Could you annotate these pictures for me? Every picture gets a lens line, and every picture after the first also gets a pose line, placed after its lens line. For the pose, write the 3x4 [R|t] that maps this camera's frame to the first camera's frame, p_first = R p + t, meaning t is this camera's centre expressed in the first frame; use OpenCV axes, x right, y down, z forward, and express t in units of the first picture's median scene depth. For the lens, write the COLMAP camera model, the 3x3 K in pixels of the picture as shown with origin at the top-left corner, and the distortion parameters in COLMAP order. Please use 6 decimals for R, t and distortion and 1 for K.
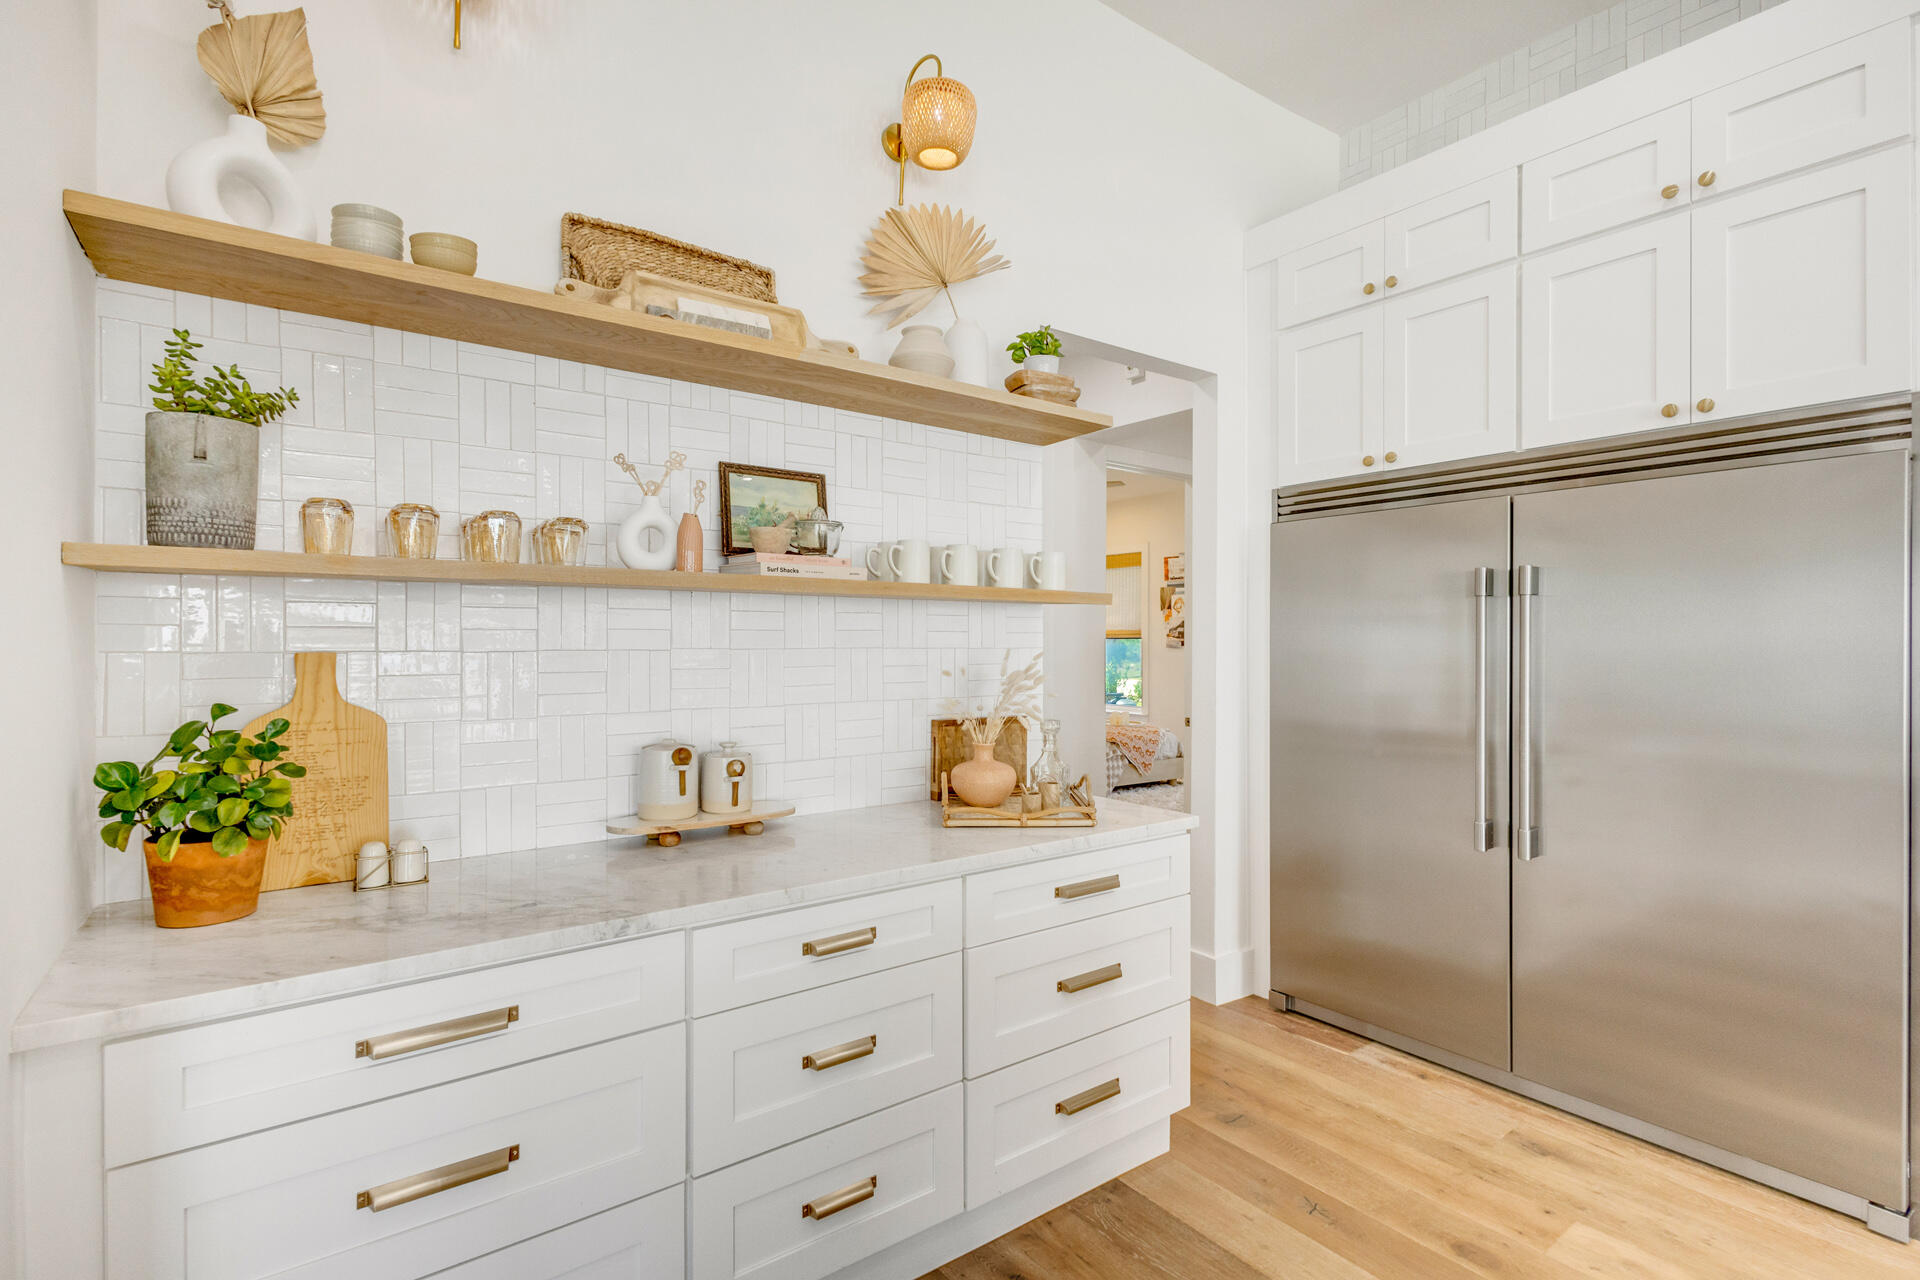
lens RADIAL K [[884.0, 0, 963.6], [0, 884.0, 641.9], [0, 0, 1]] dist [-0.000127, -0.000968]
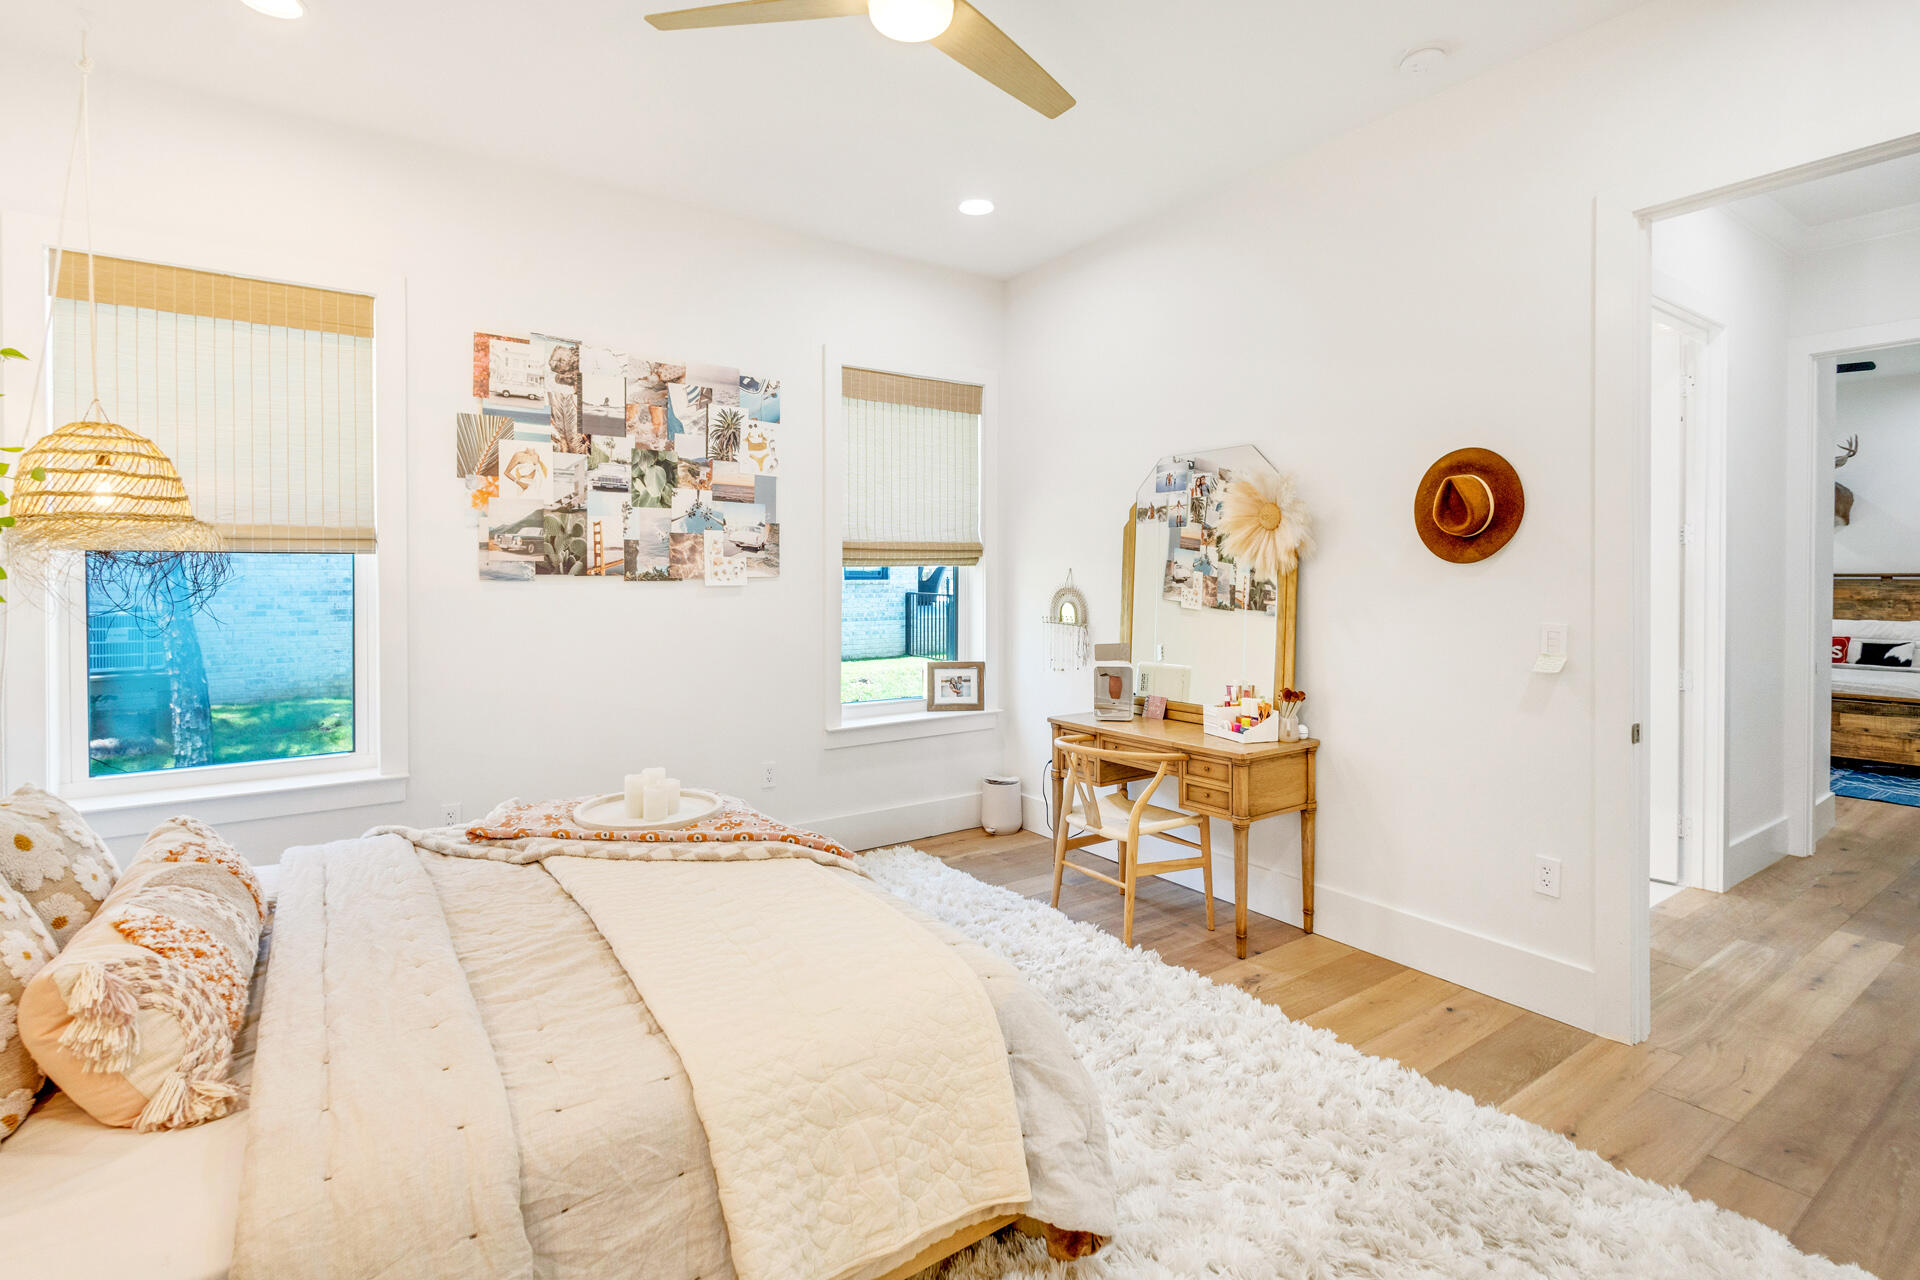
lens RADIAL K [[884.0, 0, 910.5], [0, 884.0, 584.4], [0, 0, 1]] dist [-0.000127, -0.000968]
pose [[0.053124, -0.006106, 0.998569, -0.164444], [0.000984, 0.999981, 0.006062, 0.008372], [-0.998587, 0.000660, 0.053129, 1.016472]]
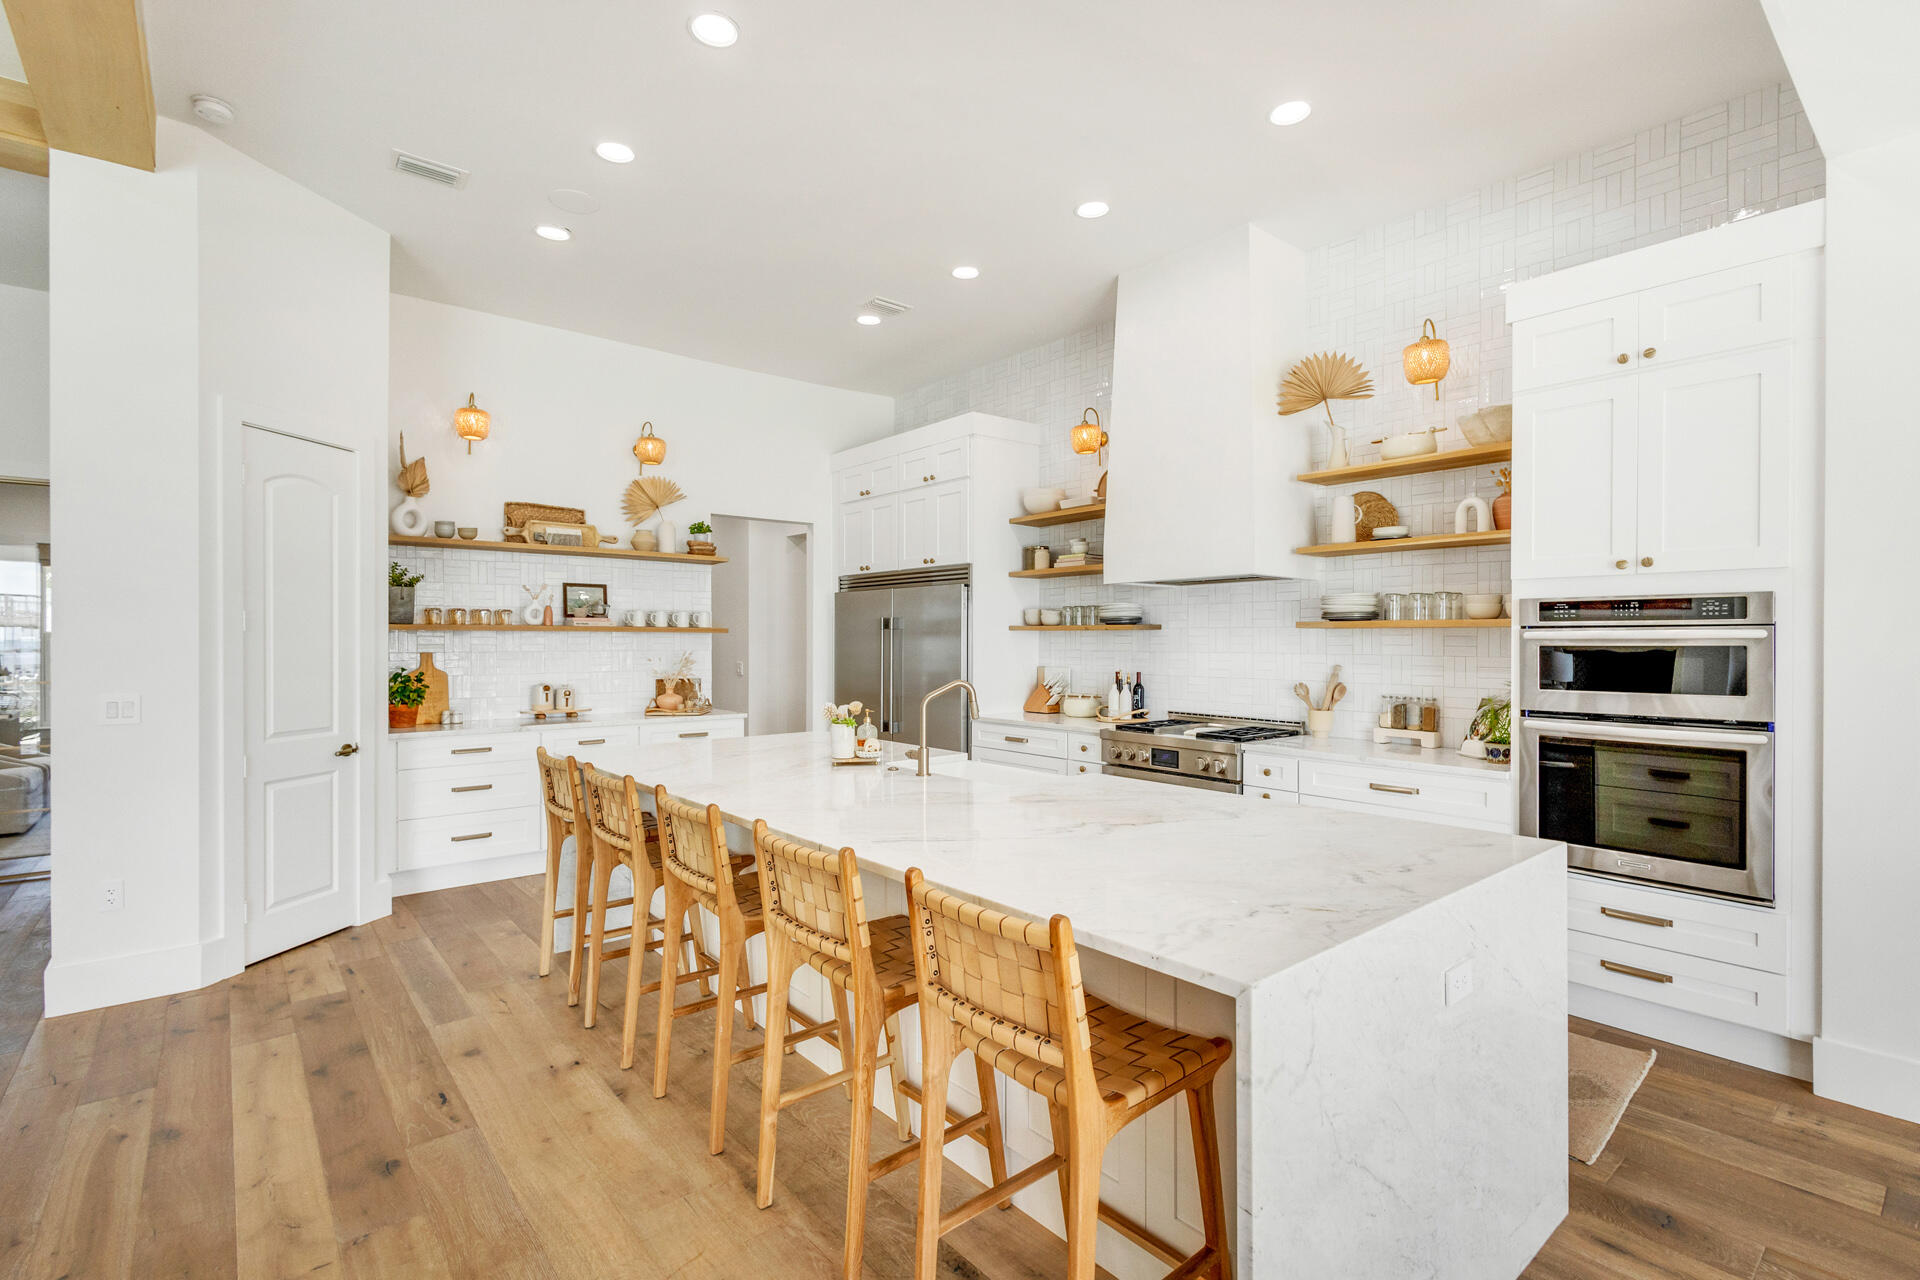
lens RADIAL K [[884.0, 0, 948.1], [0, 884.0, 639.2], [0, 0, 1]] dist [-0.000127, -0.000968]
pose [[0.999693, -0.001743, 0.024736, 0.823361], [0.001785, 0.999997, -0.001639, -0.021329], [-0.024733, 0.001683, 0.999693, -1.718320]]
